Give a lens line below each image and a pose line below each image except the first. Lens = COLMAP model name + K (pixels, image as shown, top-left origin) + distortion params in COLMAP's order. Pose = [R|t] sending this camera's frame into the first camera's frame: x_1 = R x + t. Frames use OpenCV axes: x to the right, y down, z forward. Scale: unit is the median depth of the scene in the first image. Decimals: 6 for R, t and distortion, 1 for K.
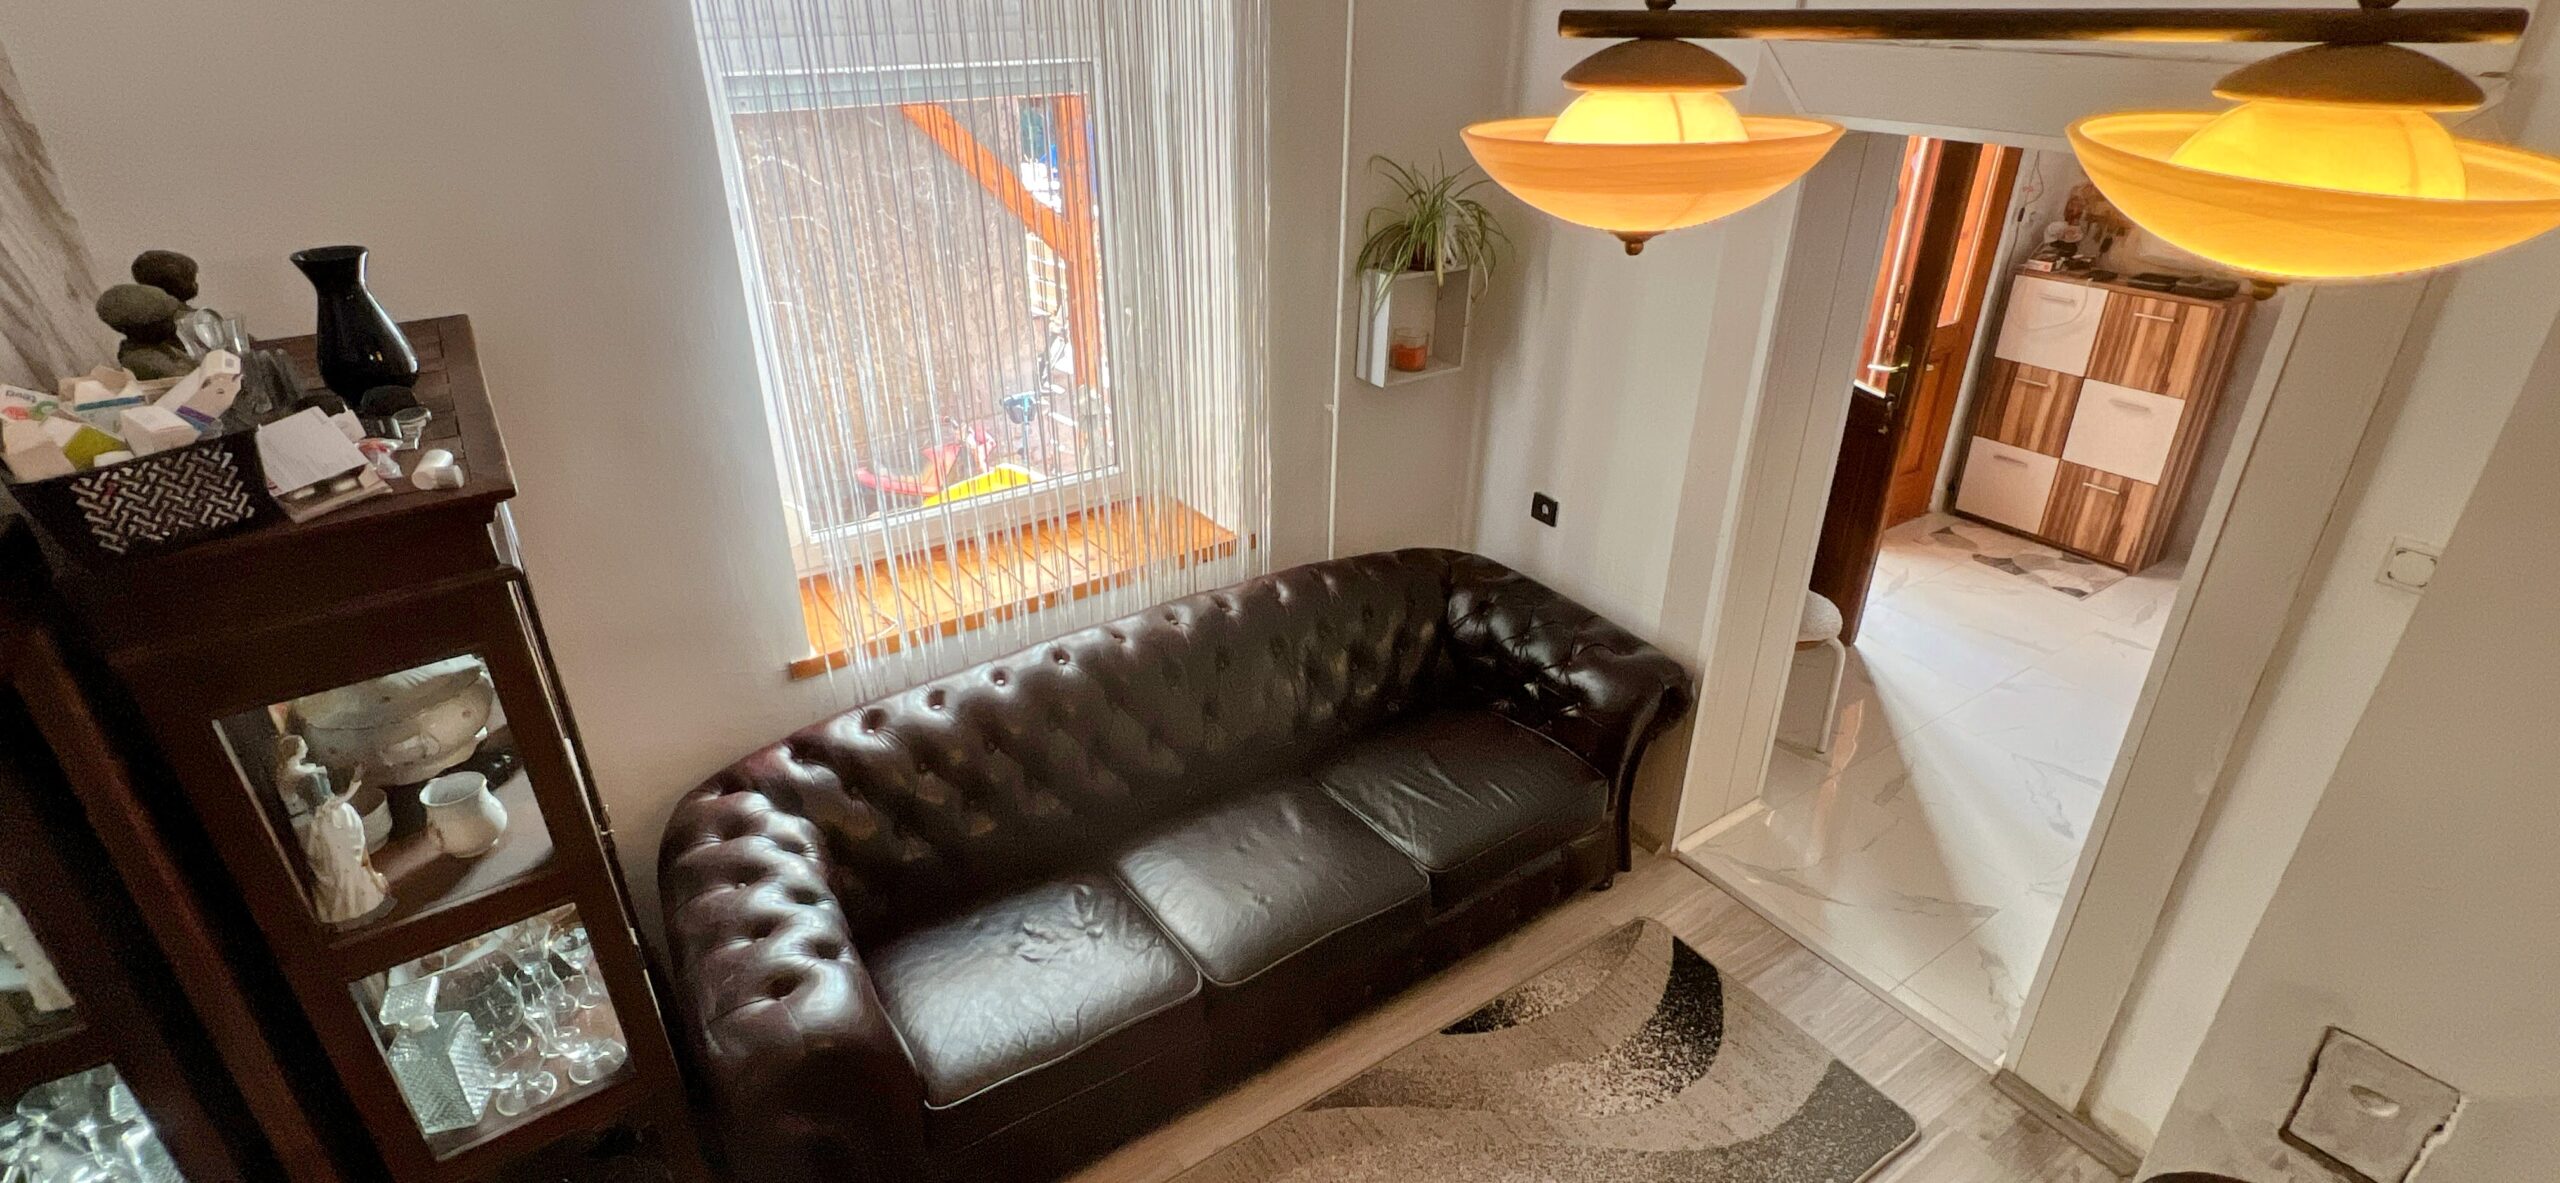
lens RADIAL K [[1194.4, 0, 1287.4], [0, 1194.4, 587.1], [0, 0, 1]] dist [-0.004652, 0.001188]
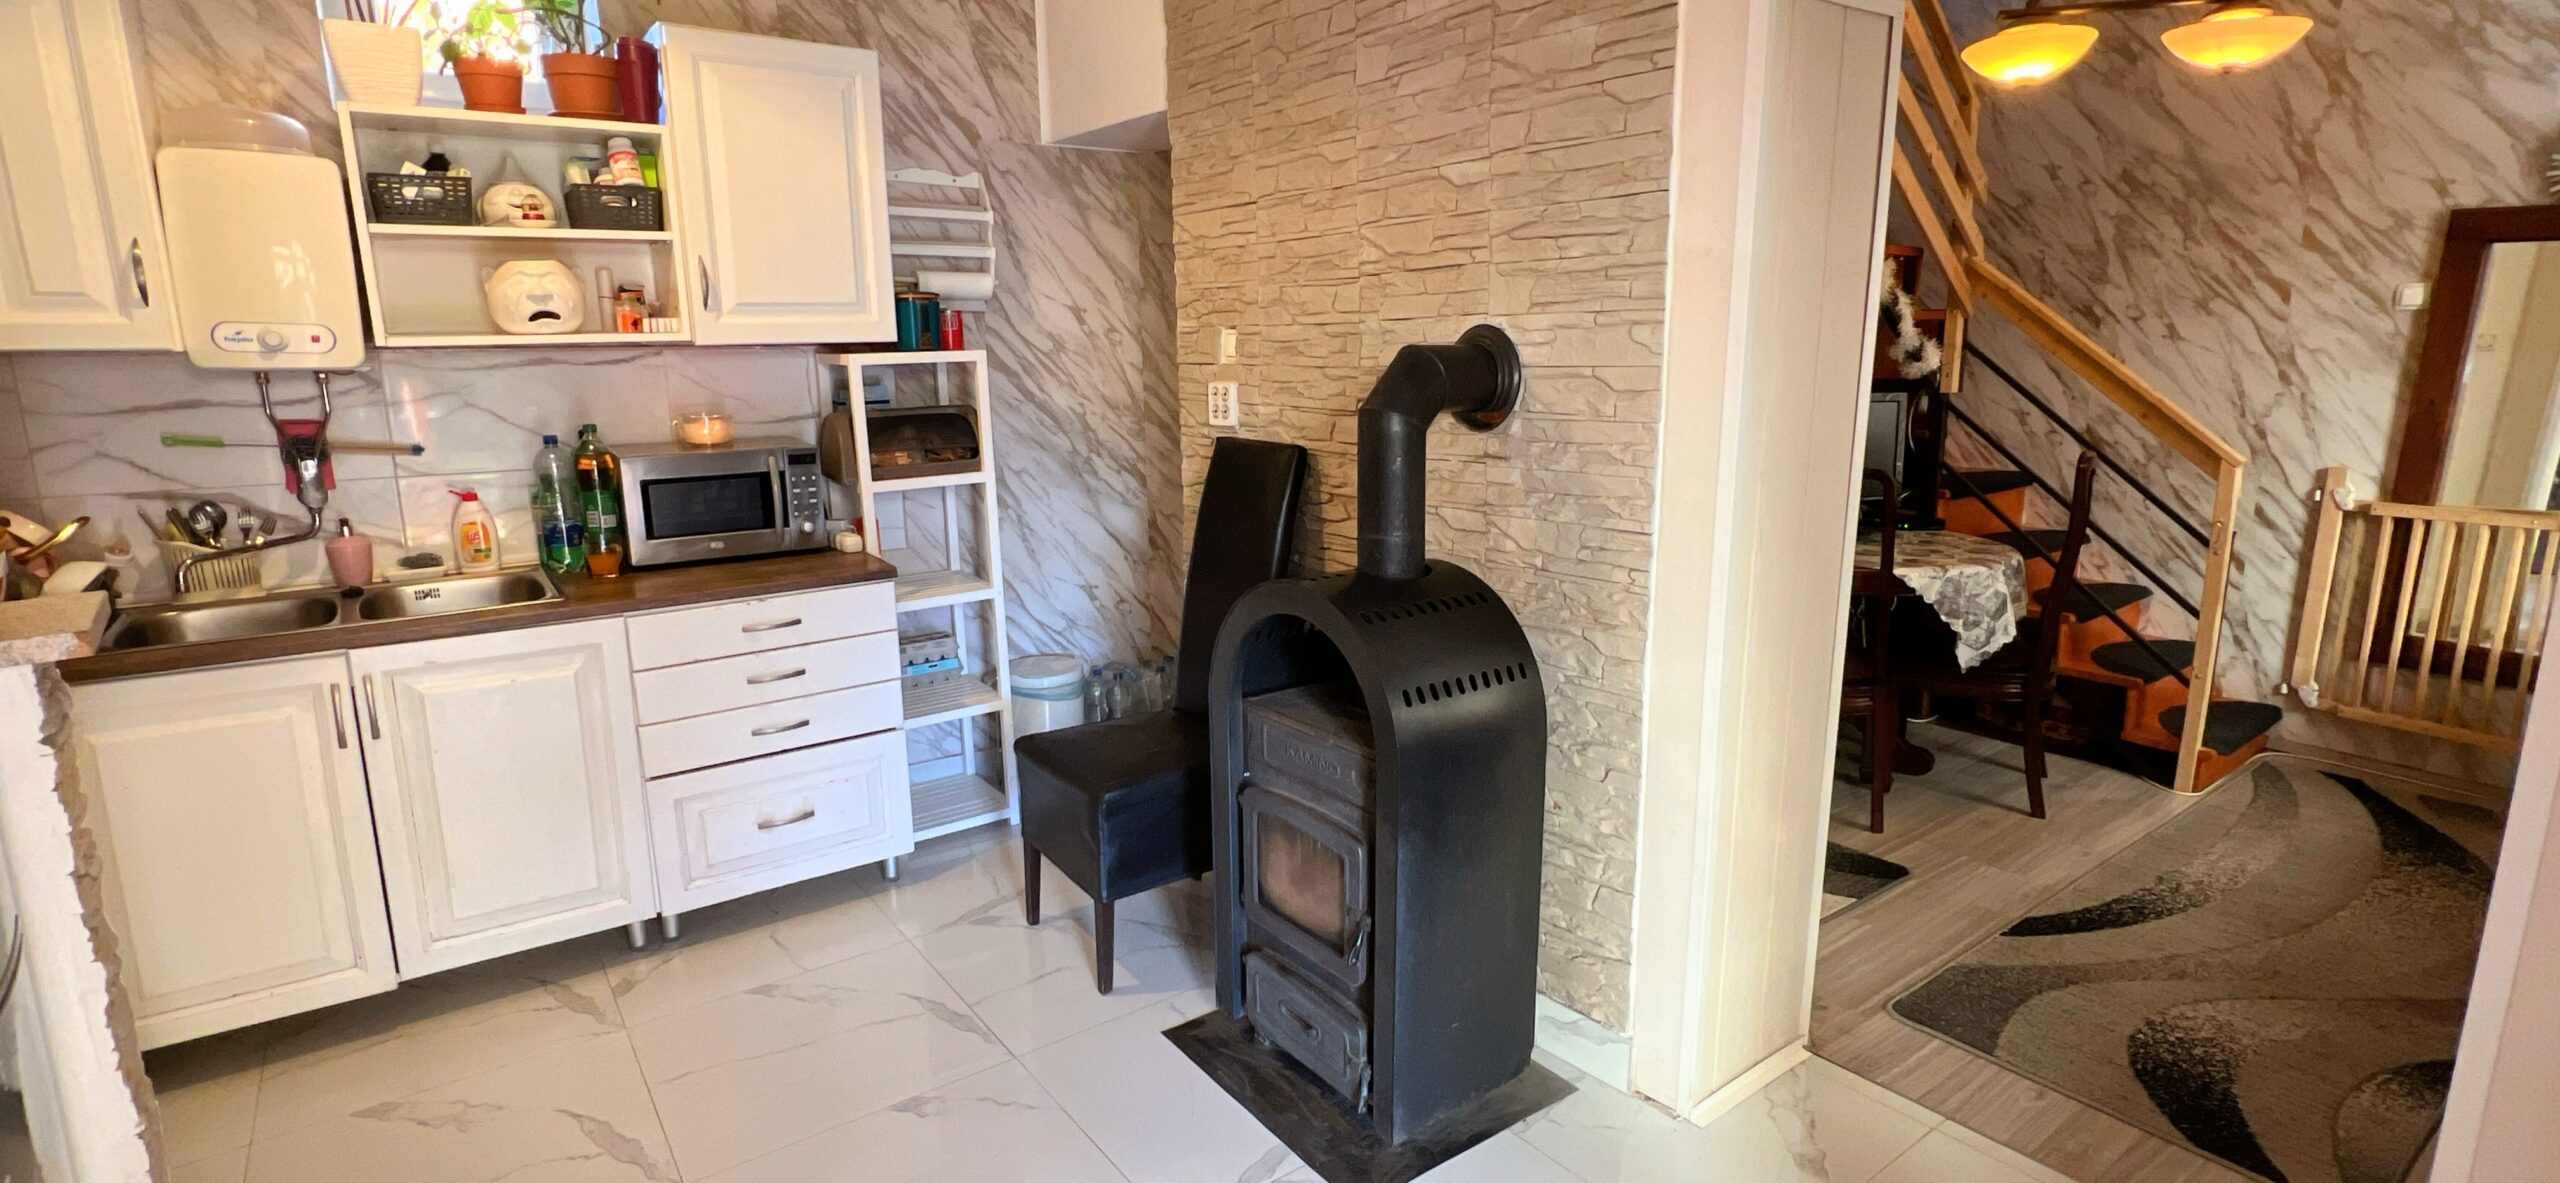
lens RADIAL K [[1194.4, 0, 1273.1], [0, 1194.4, 583.5], [0, 0, 1]] dist [-0.004652, 0.001188]
pose [[-0.999160, 0.011676, -0.039285, 0.601305], [-0.015411, 0.781157, 0.624144, -0.237508], [0.037975, 0.624225, -0.780321, 0.859055]]
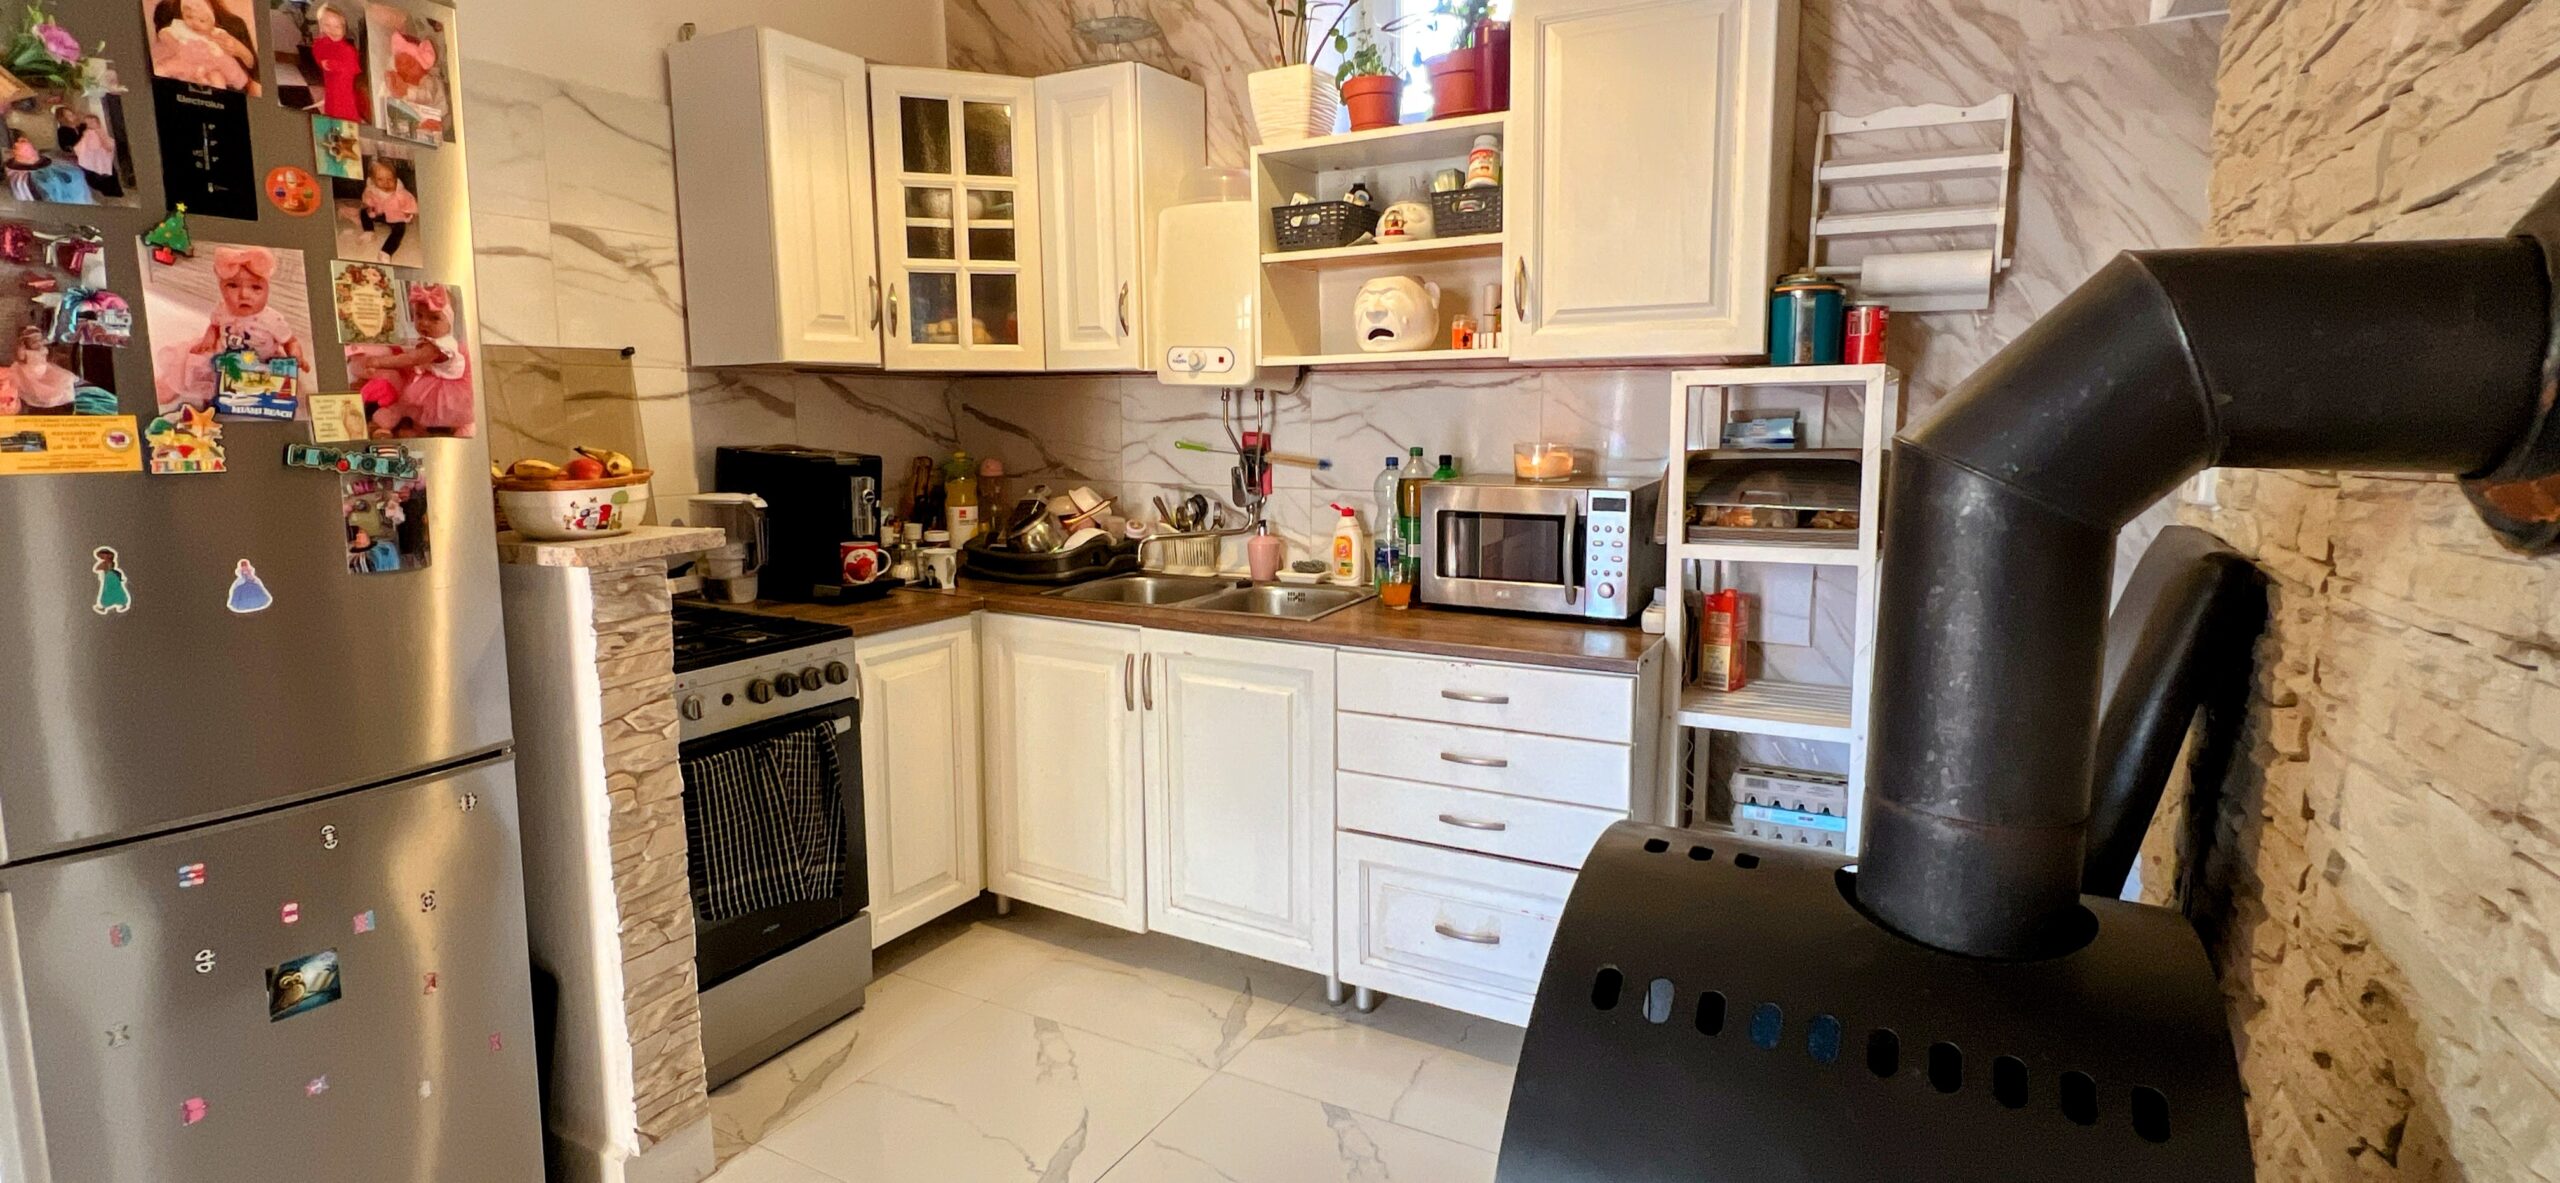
lens RADIAL K [[1194.4, 0, 1282.3], [0, 1194.4, 583.3], [0, 0, 1]] dist [-0.004652, 0.001188]
pose [[-0.461776, -0.131569, 0.877184, 0.439602], [0.403576, 0.849480, 0.339868, -0.079626], [-0.789867, 0.510954, -0.339171, 0.596572]]
